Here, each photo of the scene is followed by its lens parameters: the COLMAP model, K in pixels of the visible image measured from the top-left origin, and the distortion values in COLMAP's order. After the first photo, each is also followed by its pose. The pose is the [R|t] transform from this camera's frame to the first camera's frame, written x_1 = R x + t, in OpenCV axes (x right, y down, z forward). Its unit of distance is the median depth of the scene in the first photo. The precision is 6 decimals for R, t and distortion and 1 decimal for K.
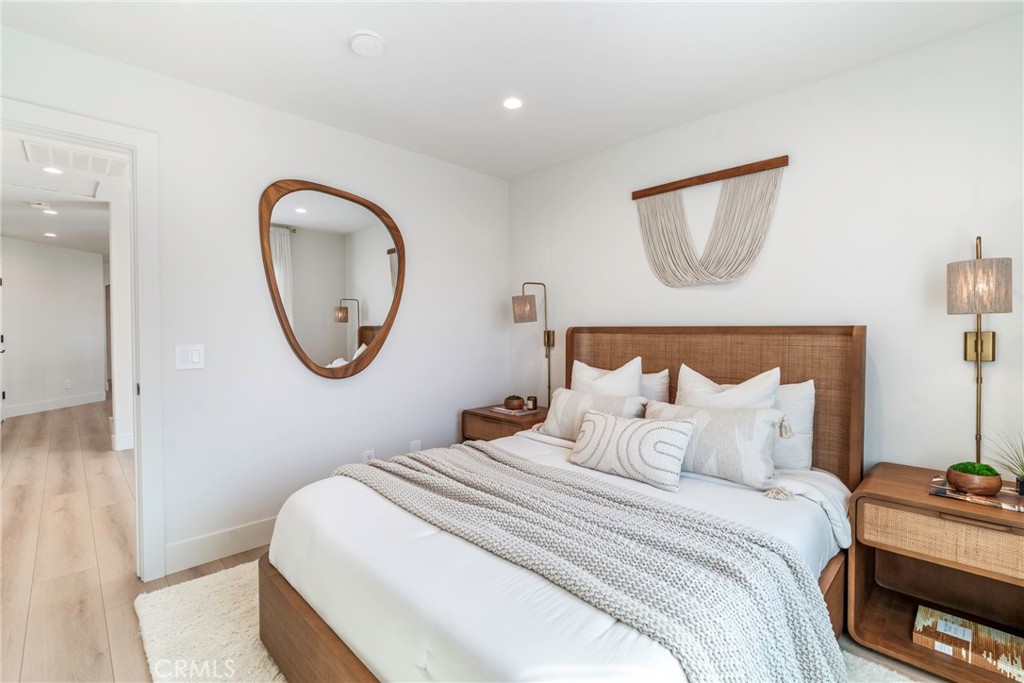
lens RADIAL K [[467.7, 0, 514.8], [0, 467.7, 337.6], [0, 0, 1]] dist [-0.006629, 0.001462]
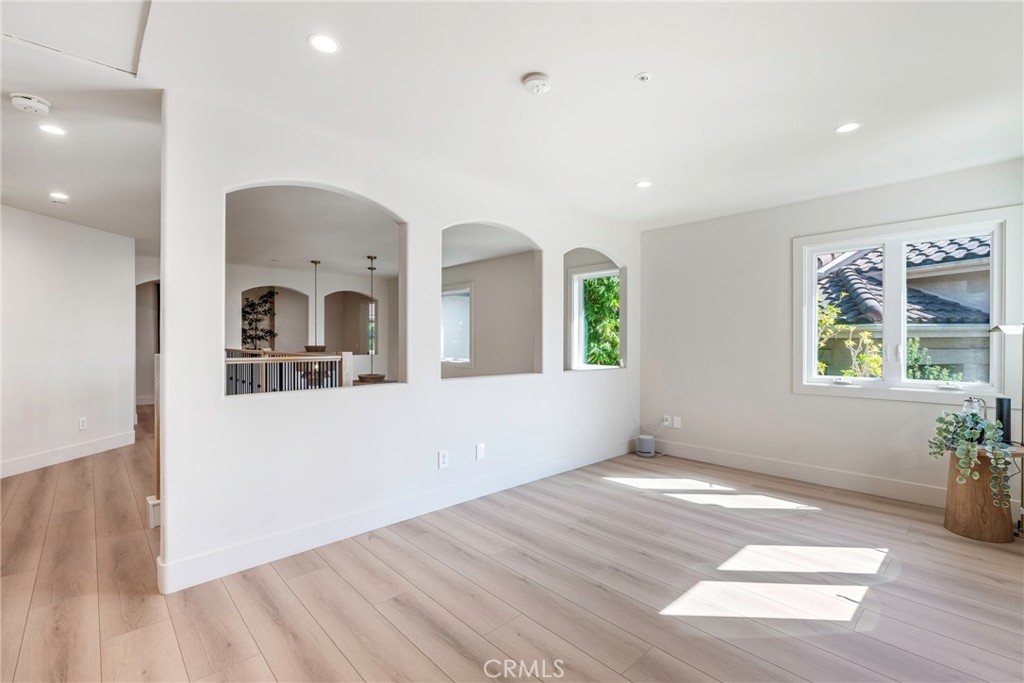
lens RADIAL K [[467.7, 0, 511.9], [0, 467.7, 341.2], [0, 0, 1]] dist [-0.006629, 0.001462]
pose [[0.999525, 0.001865, -0.030767, -0.427348], [-0.002605, 0.999708, -0.024011, -0.010375], [0.030714, 0.024080, 0.999238, 0.460710]]
